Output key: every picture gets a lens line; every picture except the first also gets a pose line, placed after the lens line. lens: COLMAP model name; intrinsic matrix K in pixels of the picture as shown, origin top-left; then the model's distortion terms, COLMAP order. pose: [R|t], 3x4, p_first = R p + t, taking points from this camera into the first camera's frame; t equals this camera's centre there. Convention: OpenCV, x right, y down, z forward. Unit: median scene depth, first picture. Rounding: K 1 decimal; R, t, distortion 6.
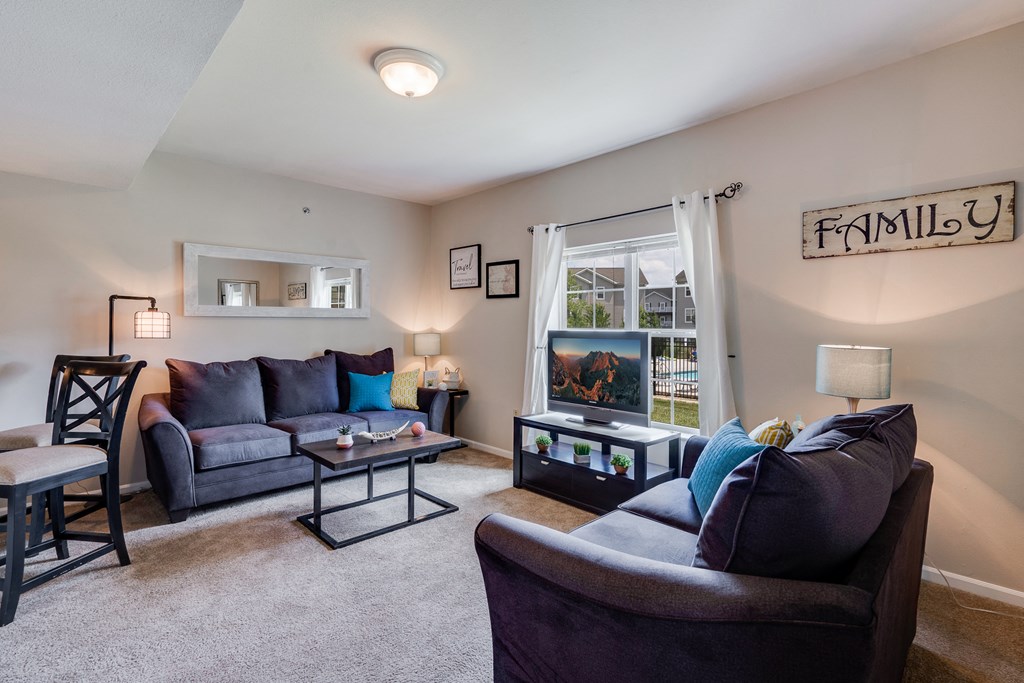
lens RADIAL K [[478.9, 0, 513.2], [0, 478.9, 327.6], [0, 0, 1]] dist [0.013494, 0.000676]
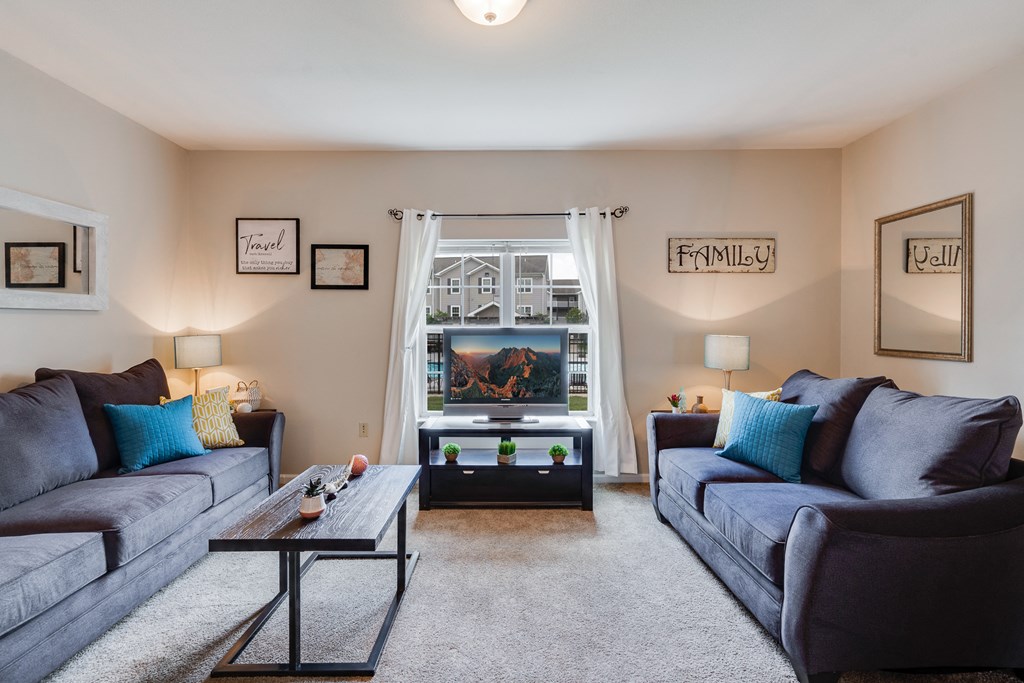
lens RADIAL K [[437.9, 0, 508.2], [0, 437.9, 329.5], [0, 0, 1]] dist [-0.014157, -0.000043]
pose [[0.697628, -0.008135, 0.716414, -0.487422], [0.008044, 0.999961, 0.003521, 0.008689], [-0.716415, 0.003306, 0.697666, 0.375323]]
